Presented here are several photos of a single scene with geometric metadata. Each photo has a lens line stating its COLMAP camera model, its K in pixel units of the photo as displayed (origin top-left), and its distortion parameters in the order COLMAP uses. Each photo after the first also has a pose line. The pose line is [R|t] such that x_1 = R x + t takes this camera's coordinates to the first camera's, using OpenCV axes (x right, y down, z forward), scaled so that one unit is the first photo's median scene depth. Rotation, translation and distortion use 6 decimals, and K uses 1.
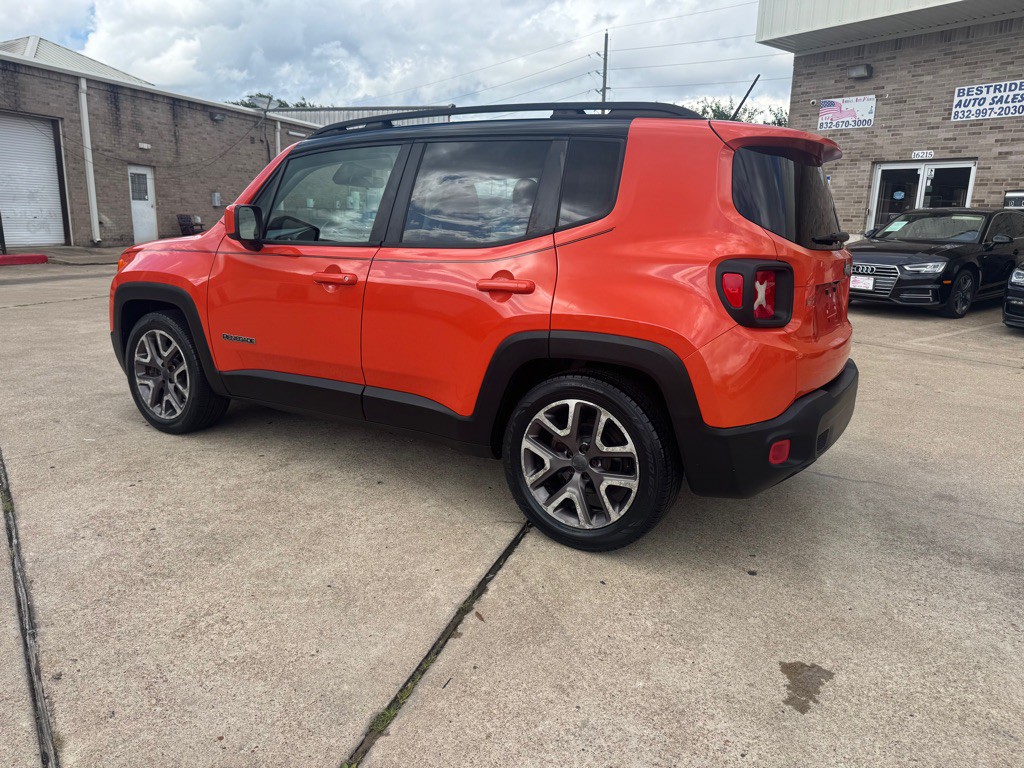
lens RADIAL K [[724.1, 0, 518.5], [0, 724.1, 382.4], [0, 0, 1]] dist [0.031115, -0.044917]
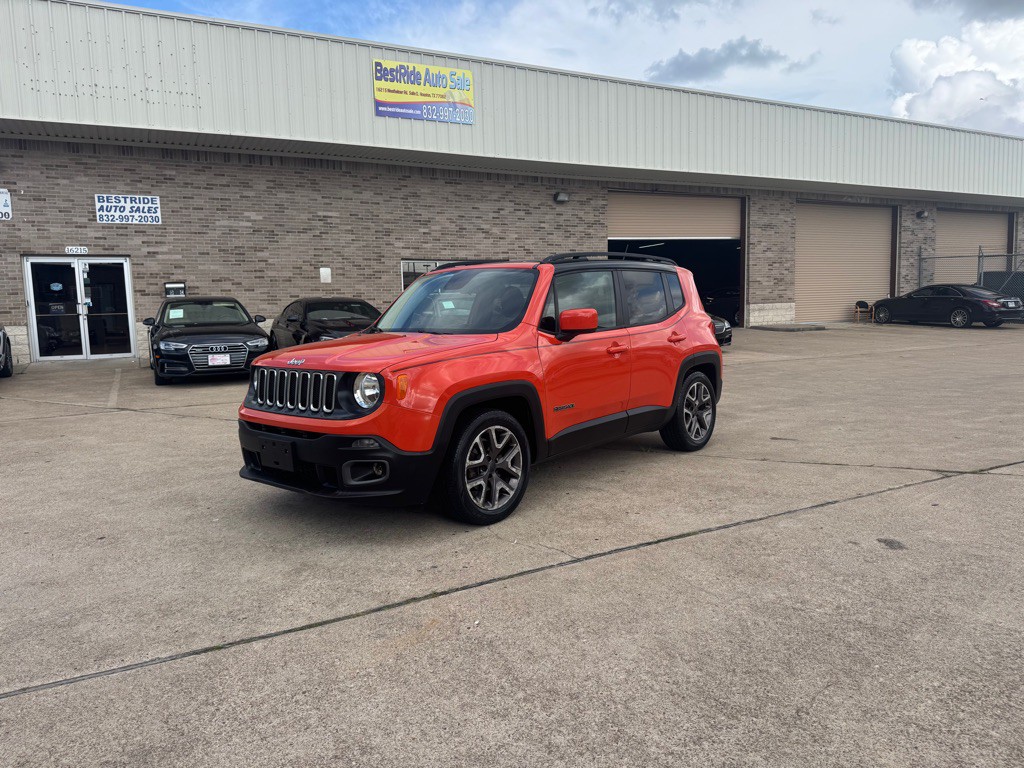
lens RADIAL K [[724.1, 0, 519.0], [0, 724.1, 371.3], [0, 0, 1]] dist [0.031115, -0.044917]
pose [[0.160045, -0.123143, 0.979398, -1.700070], [0.246617, 0.965712, 0.081122, -0.252973], [-0.955806, 0.228553, 0.184927, 0.831989]]
